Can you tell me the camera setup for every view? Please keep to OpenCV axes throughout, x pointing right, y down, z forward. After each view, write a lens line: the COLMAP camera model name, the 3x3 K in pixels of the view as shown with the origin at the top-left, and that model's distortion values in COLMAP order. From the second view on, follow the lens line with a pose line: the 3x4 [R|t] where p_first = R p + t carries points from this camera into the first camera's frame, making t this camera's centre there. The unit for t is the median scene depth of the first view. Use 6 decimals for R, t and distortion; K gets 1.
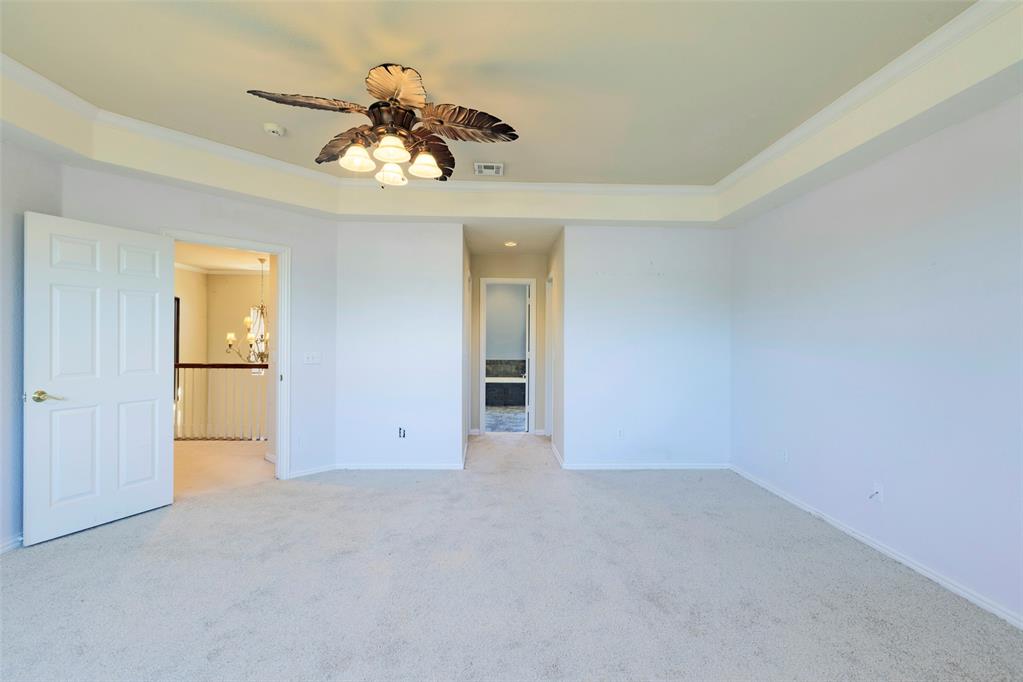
lens RADIAL K [[450.1, 0, 513.7], [0, 450.1, 341.2], [0, 0, 1]] dist [0.000309, -0.000504]
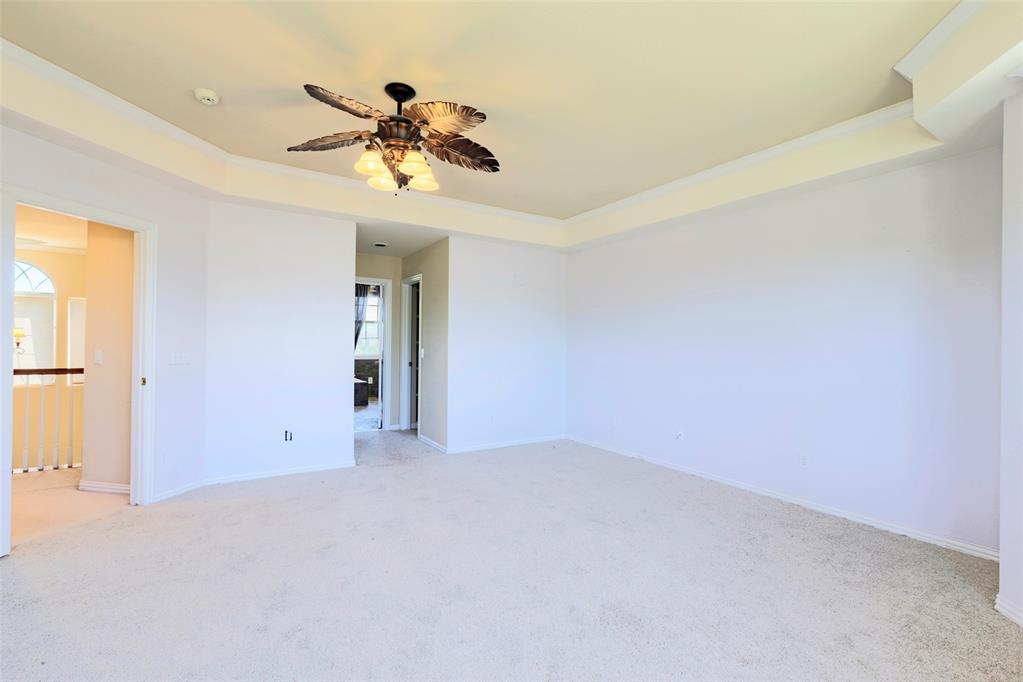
lens RADIAL K [[450.1, 0, 506.2], [0, 450.1, 346.6], [0, 0, 1]] dist [0.000309, -0.000504]
pose [[0.866335, -0.002705, 0.499455, -0.442240], [-0.001675, 0.999964, 0.008320, 0.011052], [-0.499460, -0.008044, 0.866300, -0.056425]]
